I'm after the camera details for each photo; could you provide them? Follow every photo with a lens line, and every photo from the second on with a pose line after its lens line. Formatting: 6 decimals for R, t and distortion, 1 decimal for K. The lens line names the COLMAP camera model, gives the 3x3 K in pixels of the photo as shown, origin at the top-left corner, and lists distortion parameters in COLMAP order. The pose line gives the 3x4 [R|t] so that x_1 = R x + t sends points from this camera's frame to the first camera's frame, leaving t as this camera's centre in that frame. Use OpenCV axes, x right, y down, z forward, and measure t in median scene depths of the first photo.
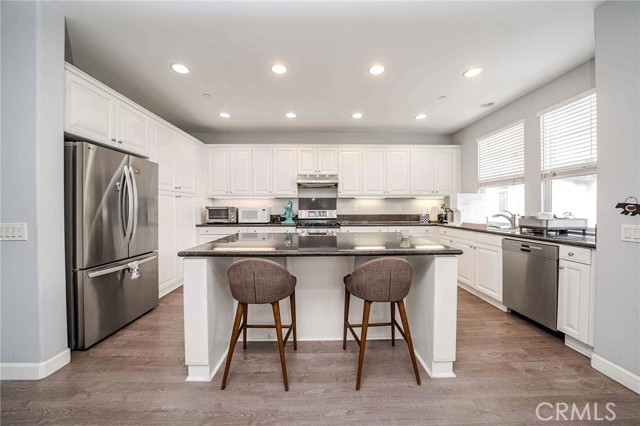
lens RADIAL K [[225.1, 0, 319.5], [0, 225.1, 210.8], [0, 0, 1]] dist [-0.020646, 0.000044]
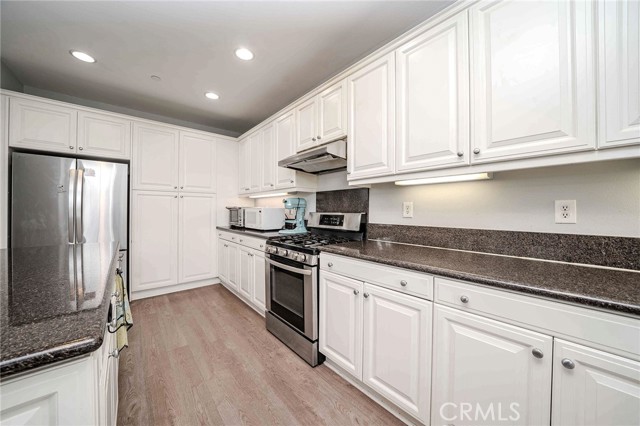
lens RADIAL K [[225.1, 0, 319.5], [0, 225.1, 210.8], [0, 0, 1]] dist [-0.020646, 0.000044]
pose [[0.642358, 0.005544, -0.766385, 0.442024], [-0.014620, 0.999881, -0.005020, -0.006019], [0.766265, 0.014429, 0.642362, 0.748567]]
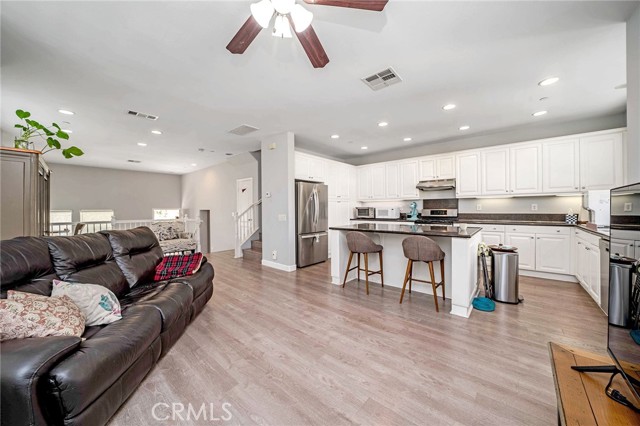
lens RADIAL K [[231.9, 0, 317.9], [0, 231.9, 209.7], [0, 0, 1]] dist [-0.022994, 0.003960]
pose [[0.740761, -0.001957, -0.671766, 0.390784], [0.001207, 0.999998, -0.001581, 0.000267], [0.671768, 0.000360, 0.740762, -0.378712]]
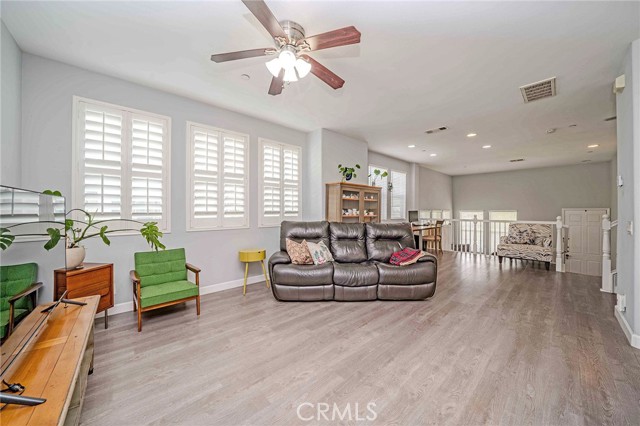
lens RADIAL K [[225.1, 0, 319.5], [0, 225.1, 210.8], [0, 0, 1]] dist [-0.020646, 0.000044]
pose [[-0.754622, 0.000756, -0.656159, 0.371457], [-0.005499, 0.999957, 0.007476, -0.002757], [0.656137, 0.009250, -0.754585, 0.307996]]
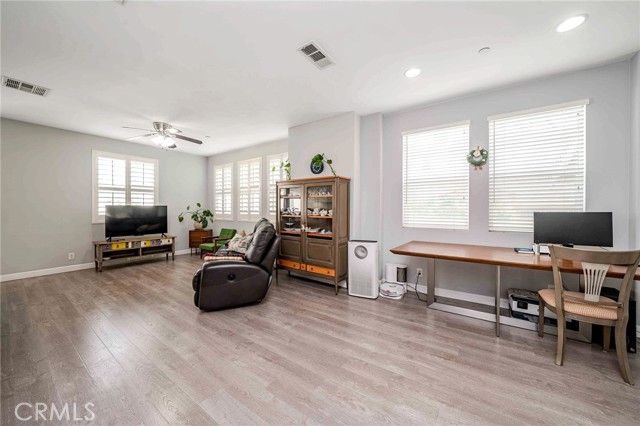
lens RADIAL K [[231.9, 0, 317.9], [0, 231.9, 209.7], [0, 0, 1]] dist [-0.022994, 0.003960]
pose [[-0.813916, -0.001672, 0.580980, -1.169459], [0.001493, 0.999987, 0.004969, -0.002425], [-0.580980, 0.004912, -0.813903, 0.337707]]
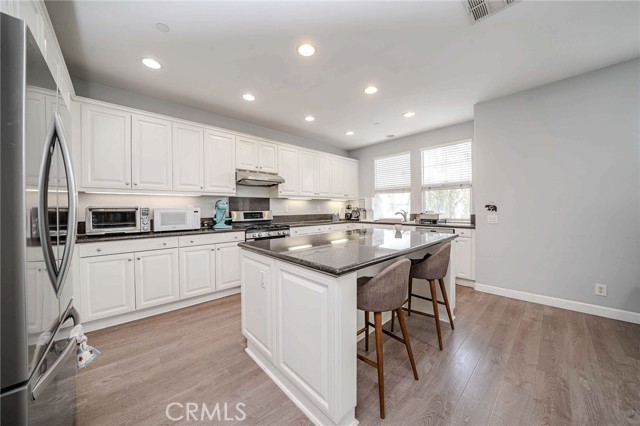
lens RADIAL K [[223.3, 0, 319.2], [0, 223.3, 210.8], [0, 0, 1]] dist [-0.028723, 0.003430]
pose [[0.740897, -0.009933, 0.671545, -0.473083], [0.013801, 0.999905, -0.000436, -0.000837], [-0.671476, 0.009591, 0.740964, 0.212443]]
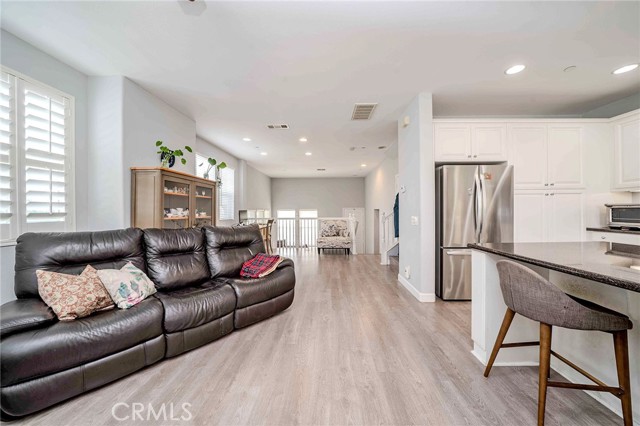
lens RADIAL K [[223.3, 0, 319.2], [0, 223.3, 210.8], [0, 0, 1]] dist [-0.028723, 0.003430]
pose [[-0.051580, 0.005756, -0.998652, 0.259478], [-0.001392, 0.999982, 0.005836, -0.000588], [0.998668, 0.001691, -0.051571, 0.098930]]
